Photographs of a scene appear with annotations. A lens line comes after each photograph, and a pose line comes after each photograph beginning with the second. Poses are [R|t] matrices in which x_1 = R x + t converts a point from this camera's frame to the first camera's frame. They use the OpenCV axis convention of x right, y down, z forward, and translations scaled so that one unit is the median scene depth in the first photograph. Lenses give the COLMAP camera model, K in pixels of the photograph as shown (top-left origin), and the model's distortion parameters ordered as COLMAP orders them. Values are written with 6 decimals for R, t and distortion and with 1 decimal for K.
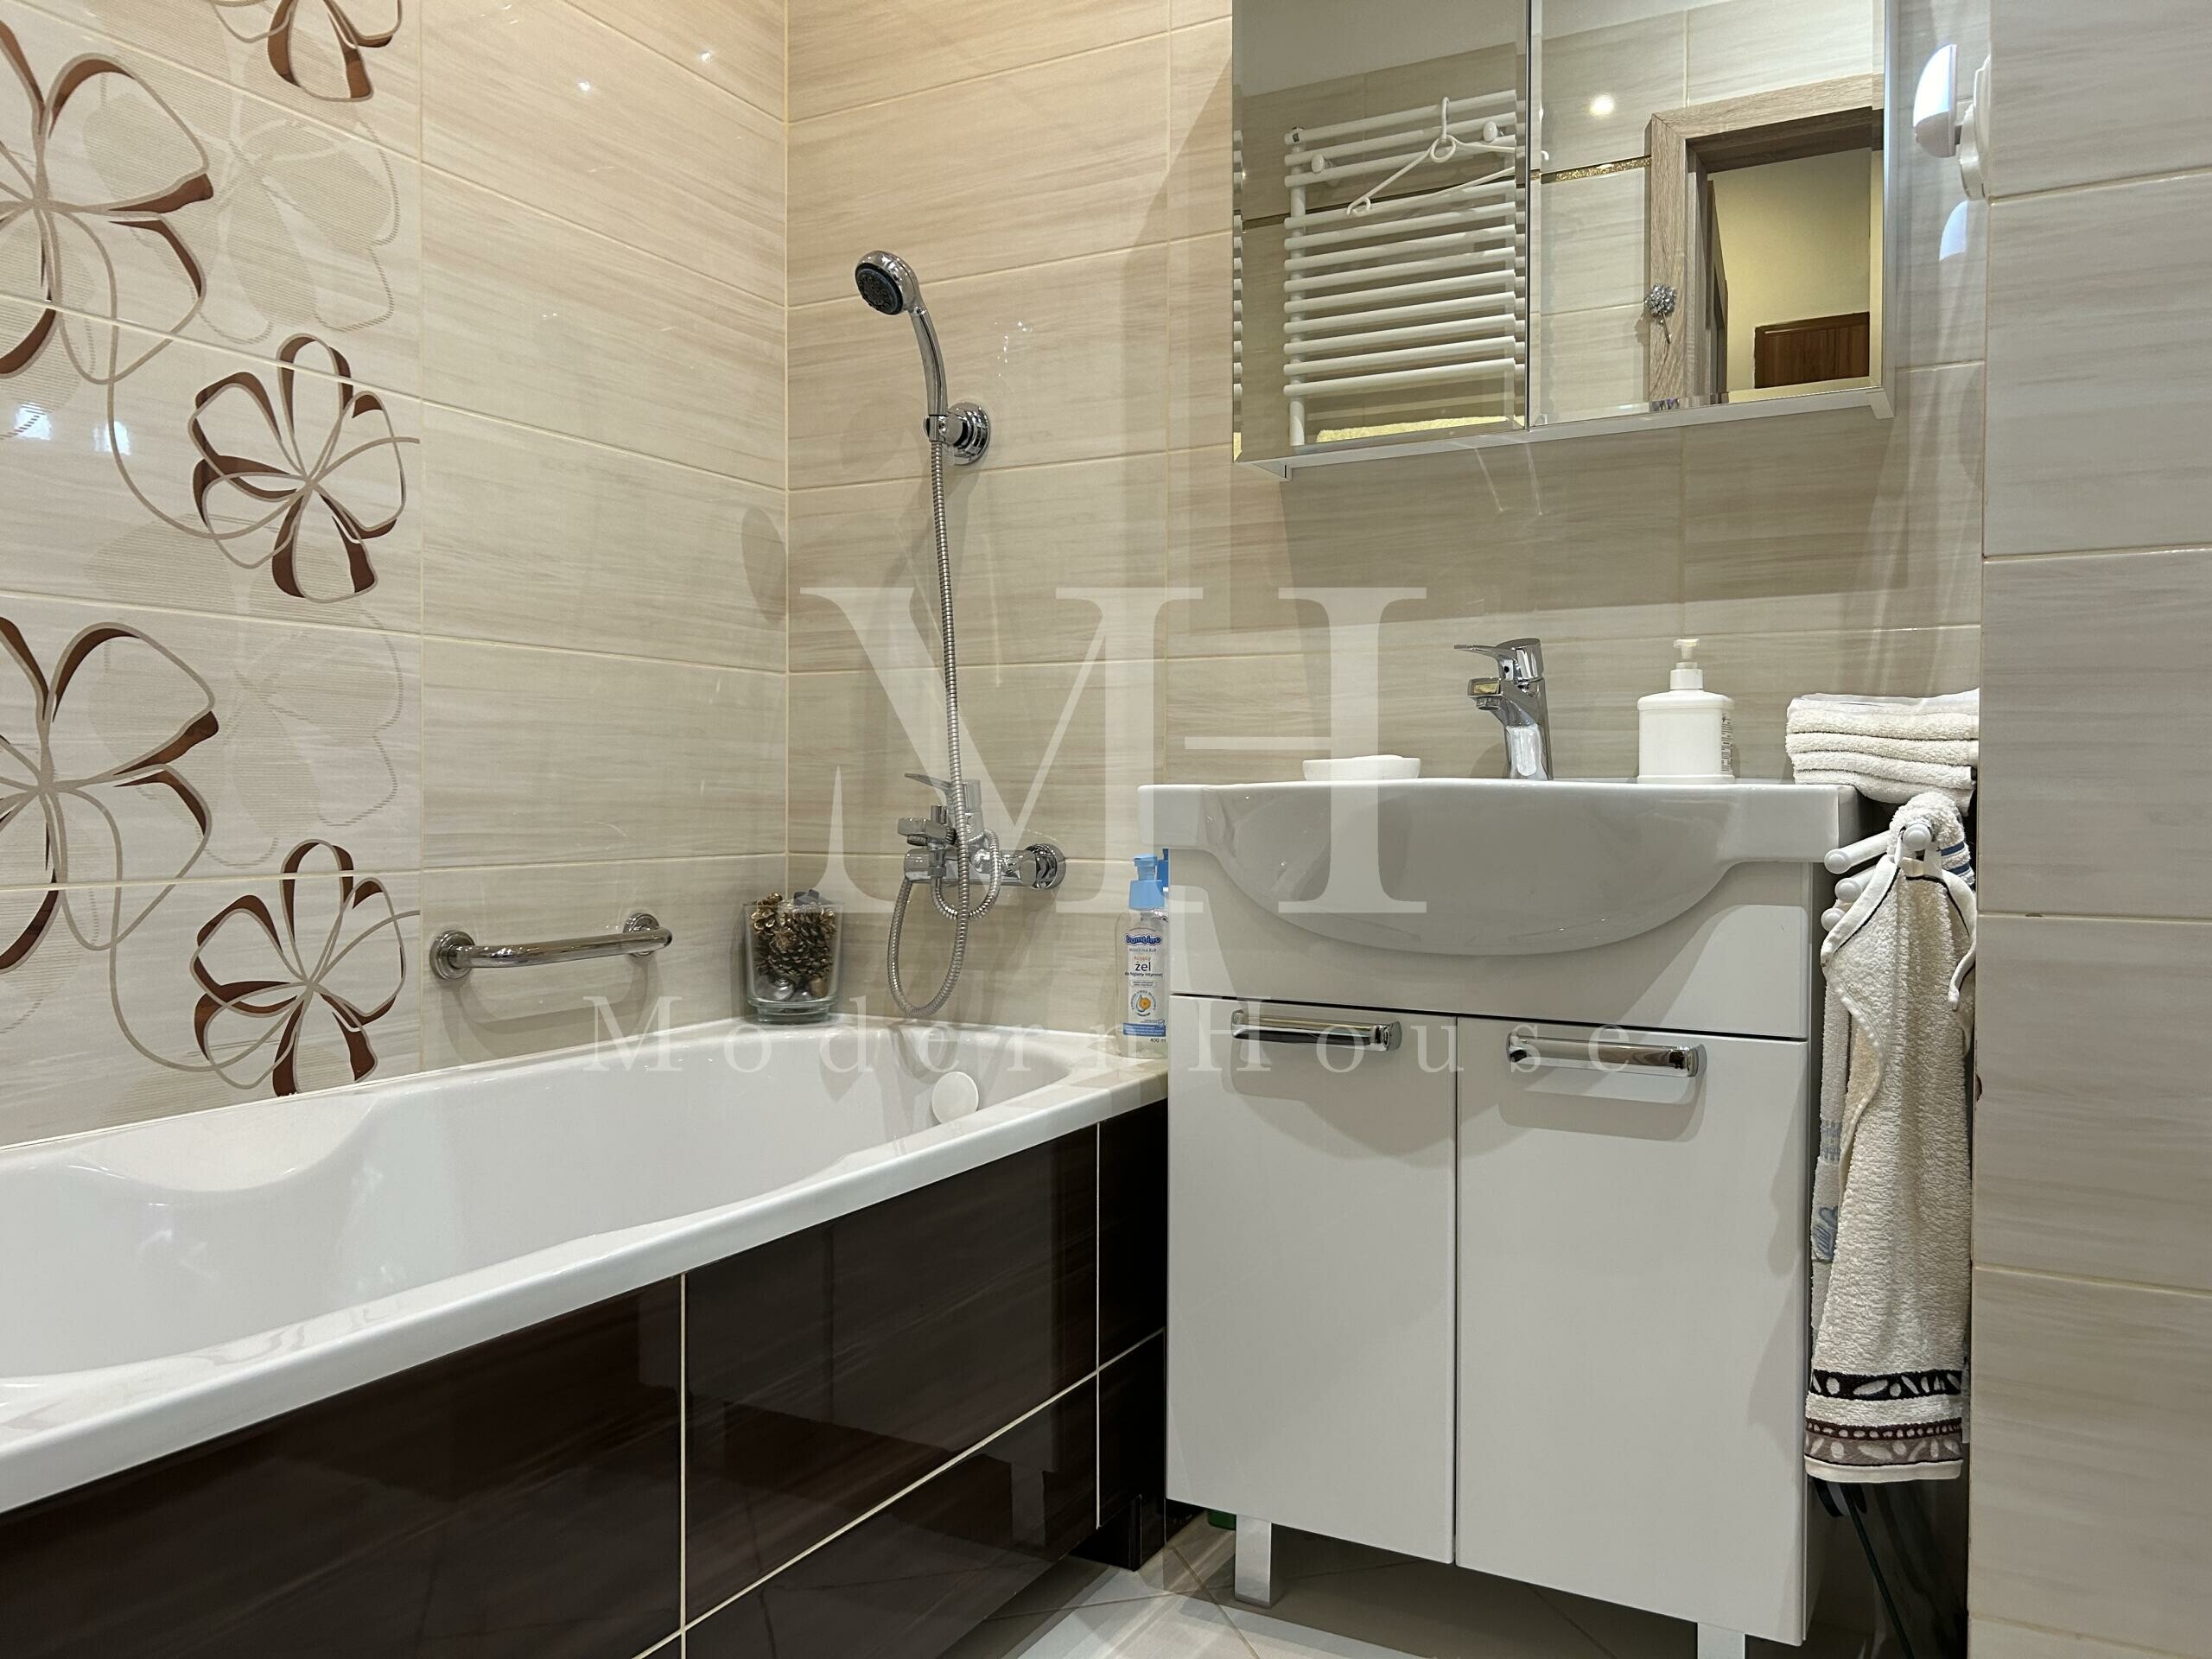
lens RADIAL K [[1677.5, 0, 1106.0], [0, 1677.5, 829.5], [0, 0, 1]] dist [0.048737, -0.045847]
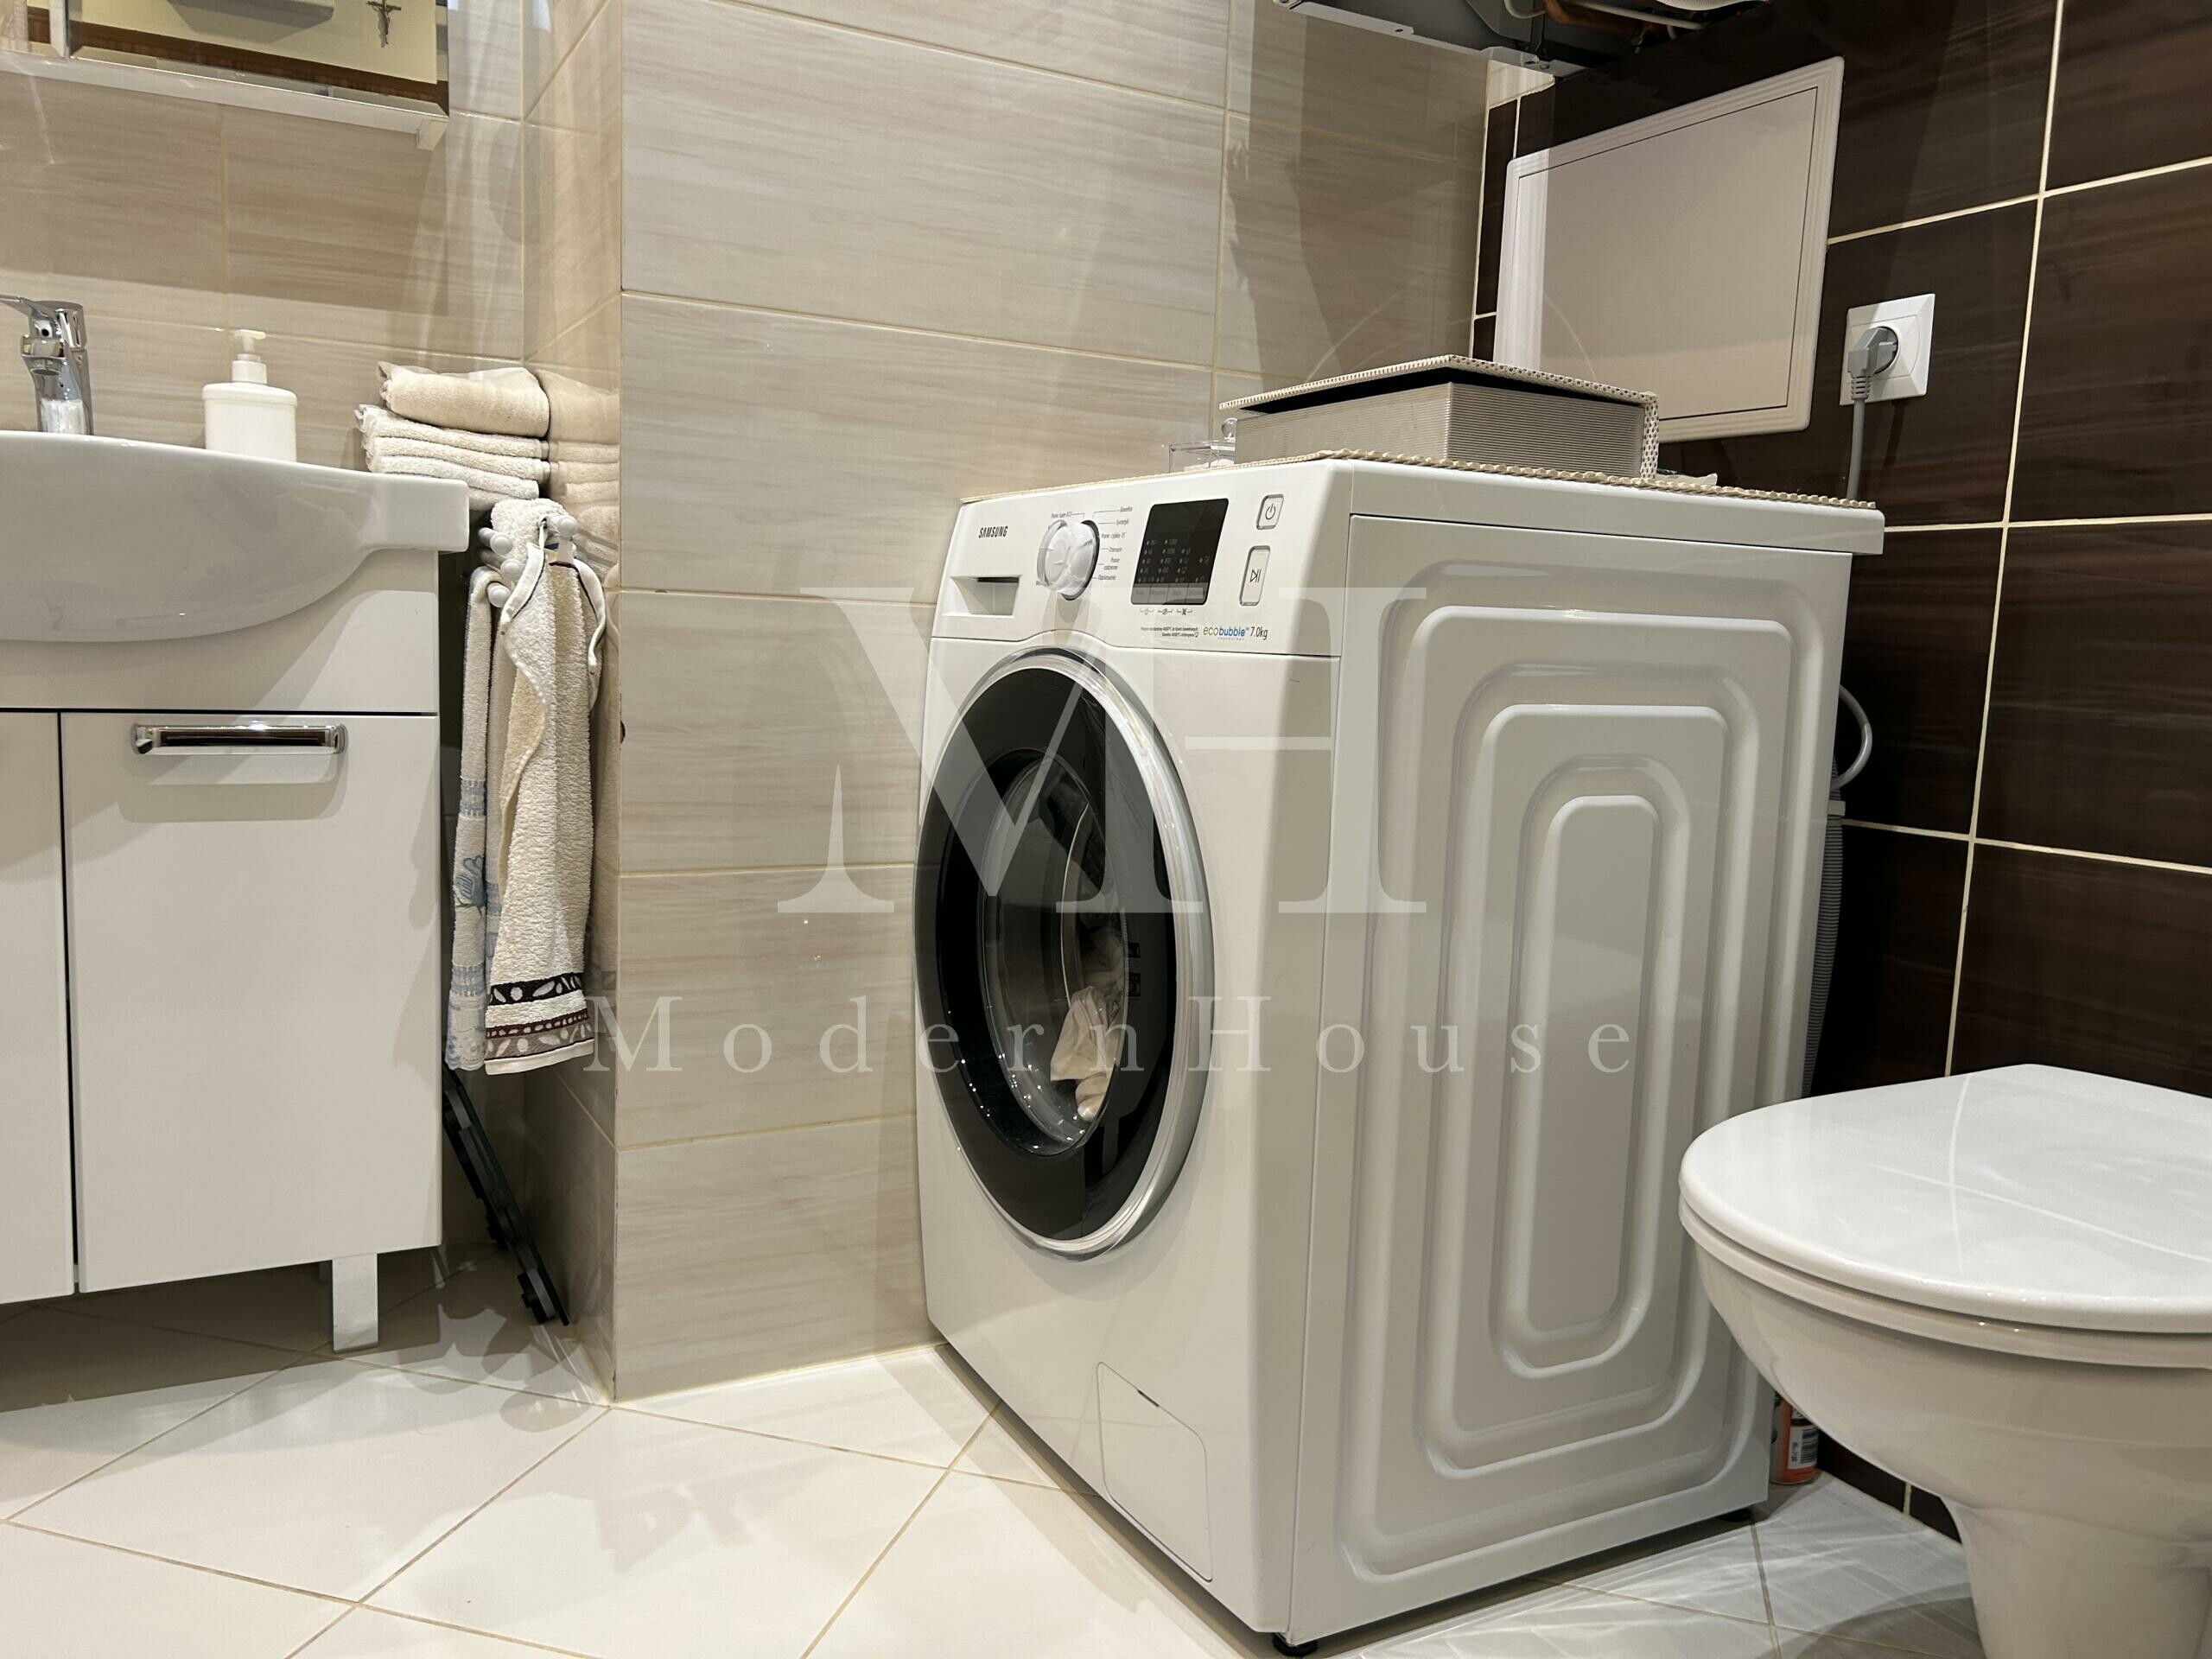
lens RADIAL K [[1677.5, 0, 1106.0], [0, 1677.5, 829.5], [0, 0, 1]] dist [0.048737, -0.045847]
pose [[0.541874, -0.081655, 0.836484, -0.254216], [-0.017915, 0.993921, 0.108629, 0.064520], [-0.840269, -0.073849, 0.537117, 0.028977]]
